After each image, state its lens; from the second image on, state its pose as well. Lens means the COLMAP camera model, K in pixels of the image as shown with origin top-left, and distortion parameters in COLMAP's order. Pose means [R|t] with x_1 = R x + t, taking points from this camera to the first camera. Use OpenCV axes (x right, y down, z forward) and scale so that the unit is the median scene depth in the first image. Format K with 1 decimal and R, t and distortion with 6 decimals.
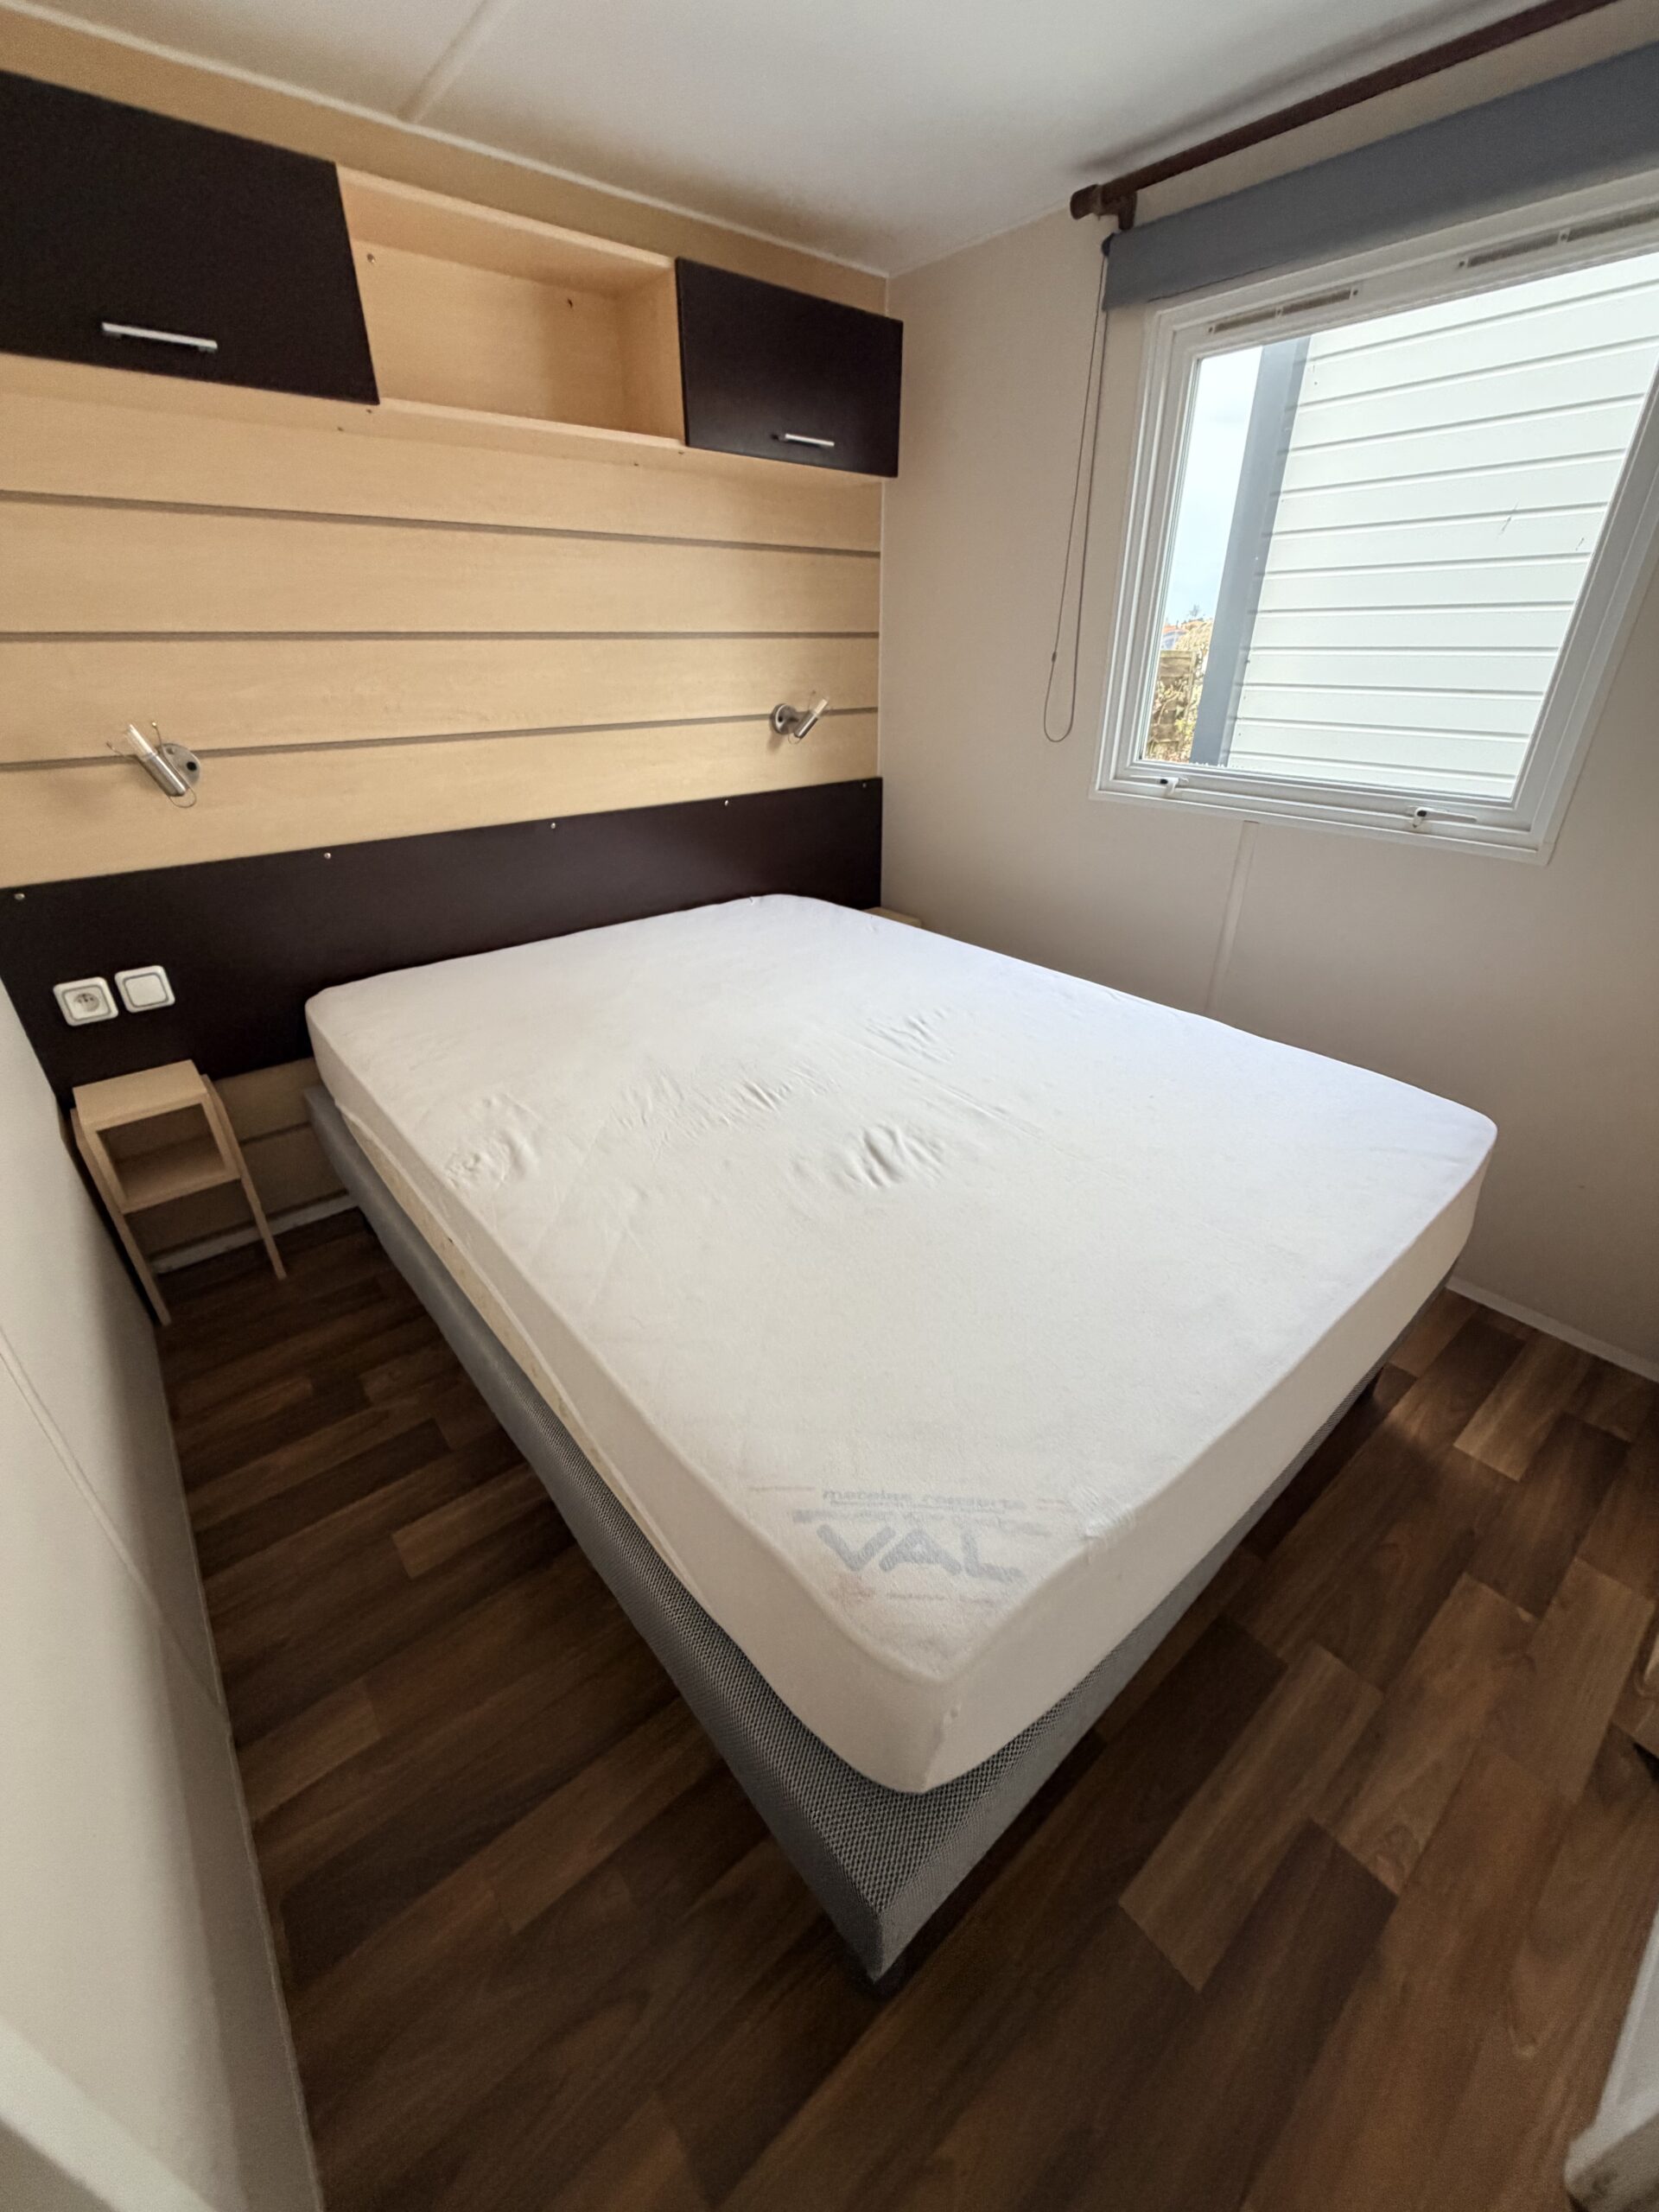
lens RADIAL K [[898.5, 0, 863.2], [0, 898.5, 1108.8], [0, 0, 1]] dist [0.001552, -0.000312]
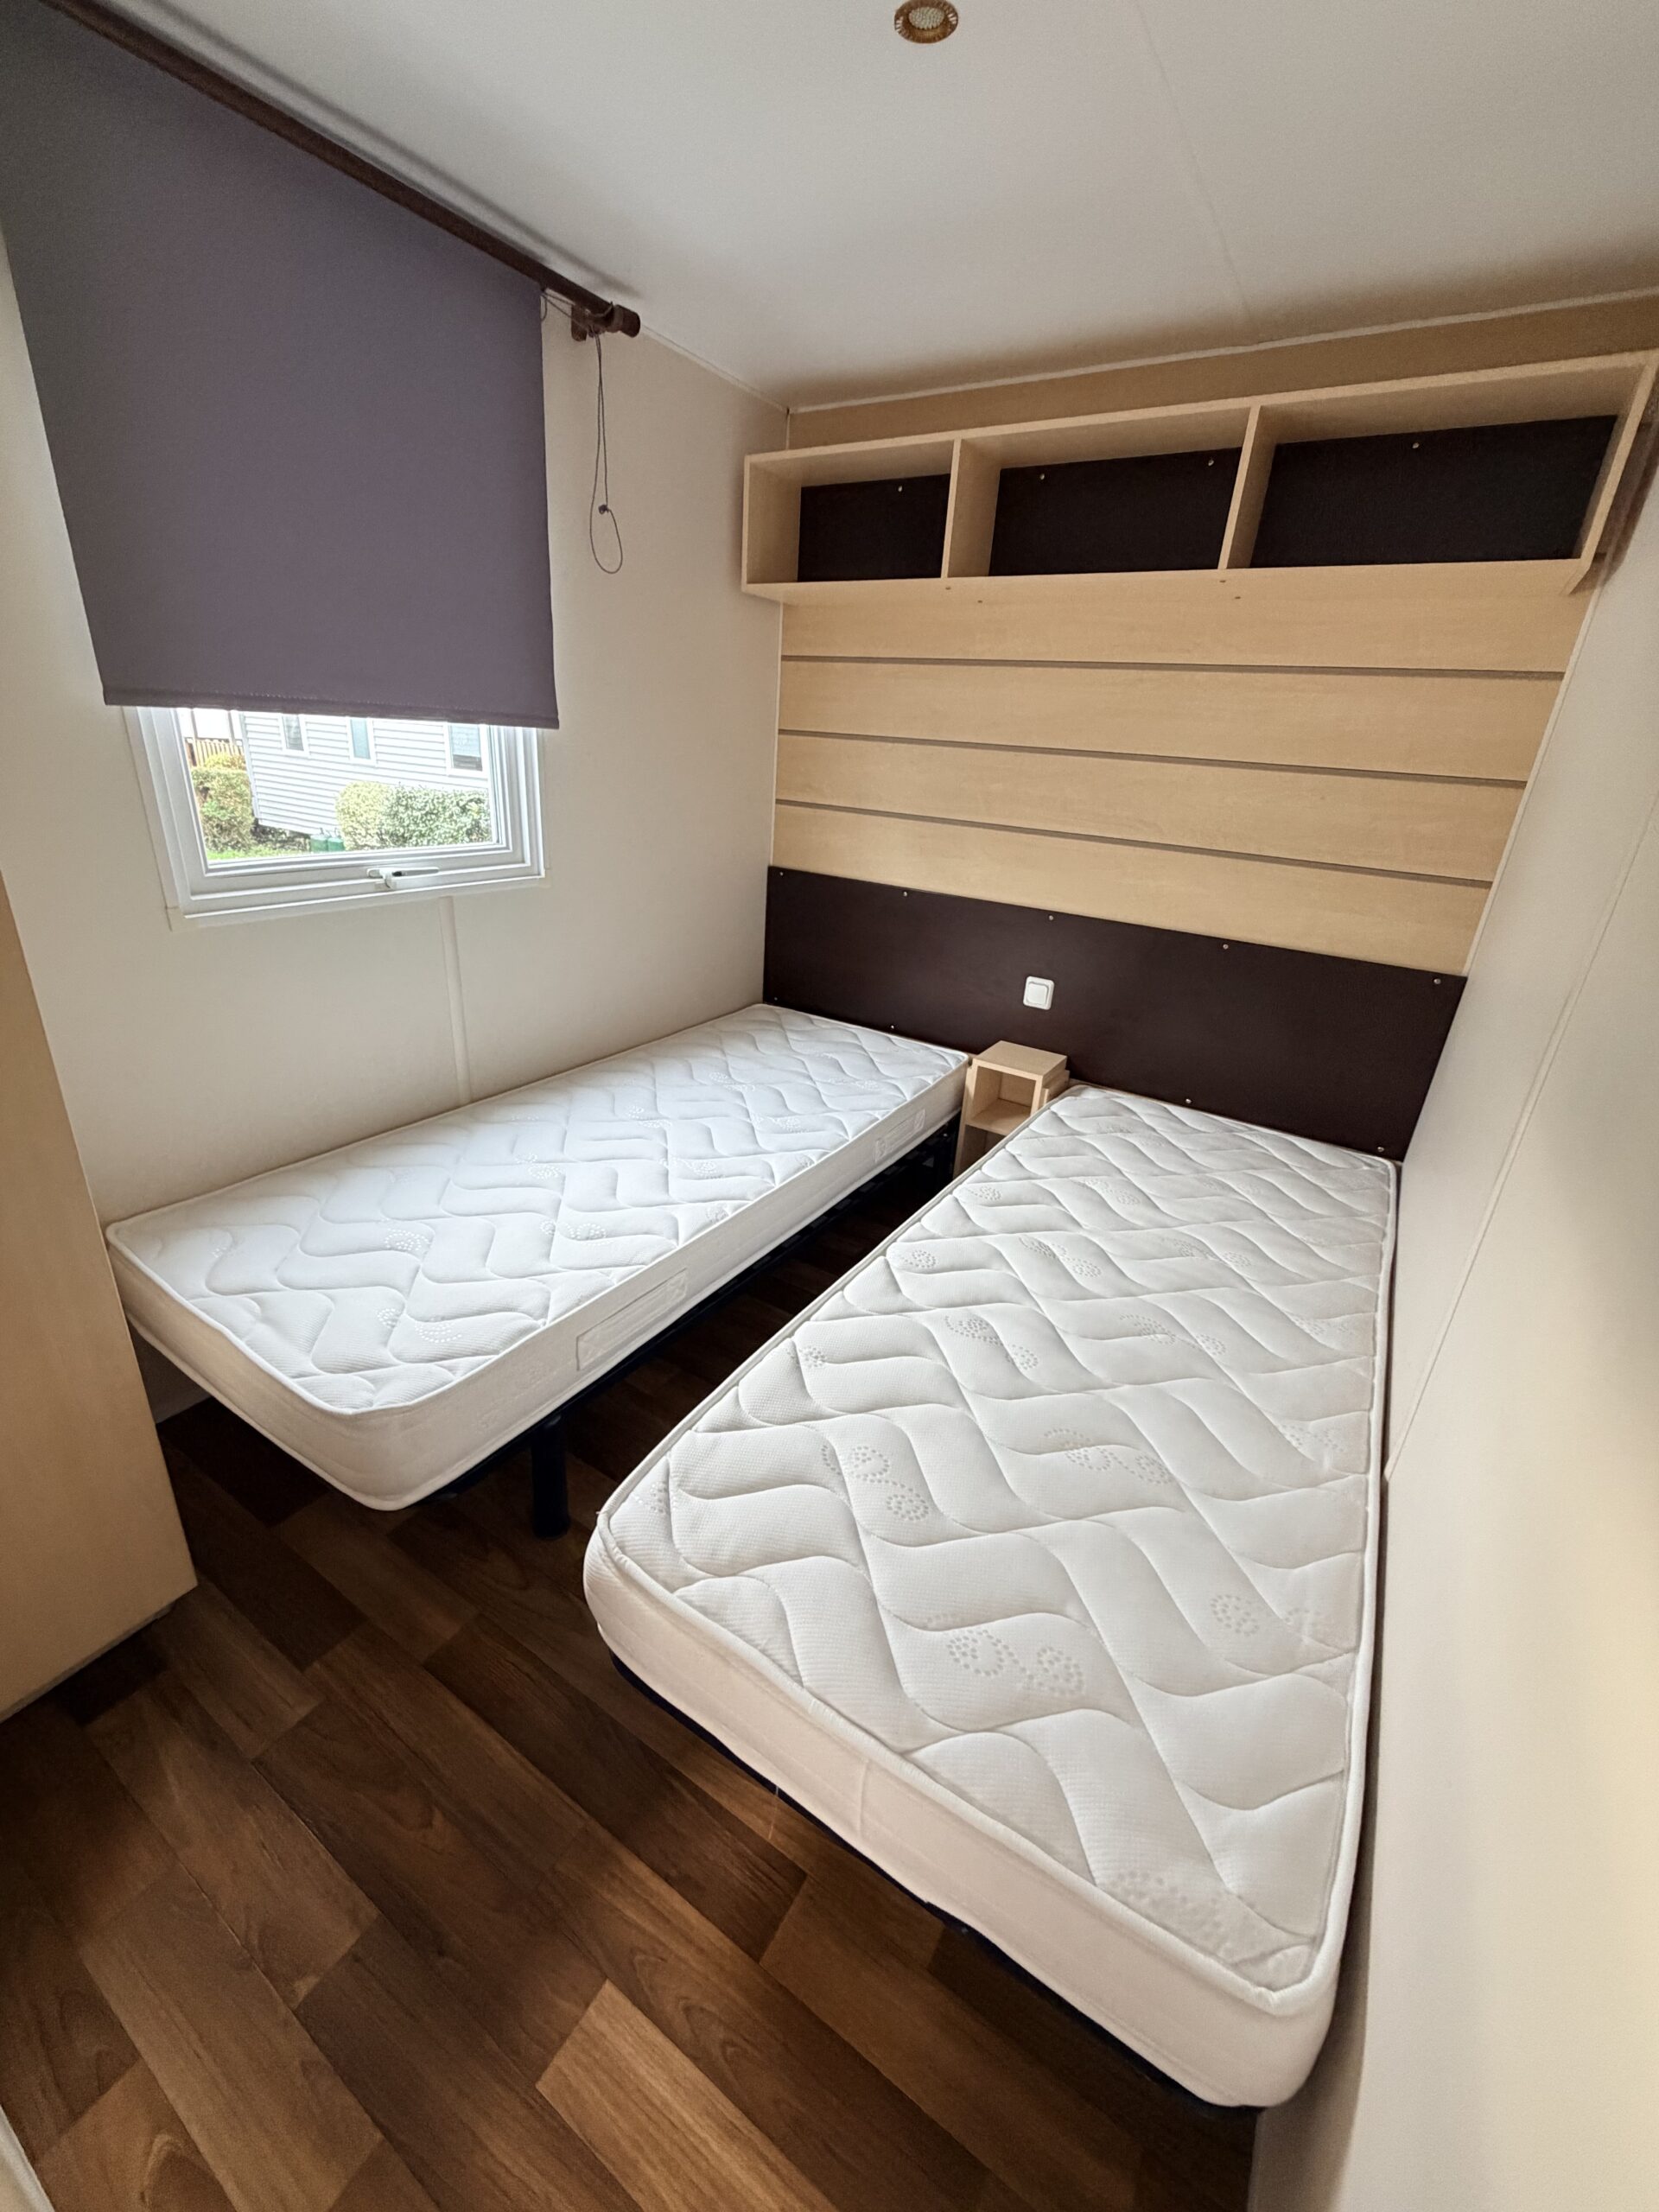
lens RADIAL K [[875.6, 0, 828.8], [0, 875.6, 1099.5], [0, 0, 1]] dist [-0.002615, -0.000138]
pose [[0.297688, 0.392868, -0.870078, 0.639051], [-0.499494, 0.840791, 0.208748, -0.227307], [0.813565, 0.372457, 0.446529, 0.399614]]
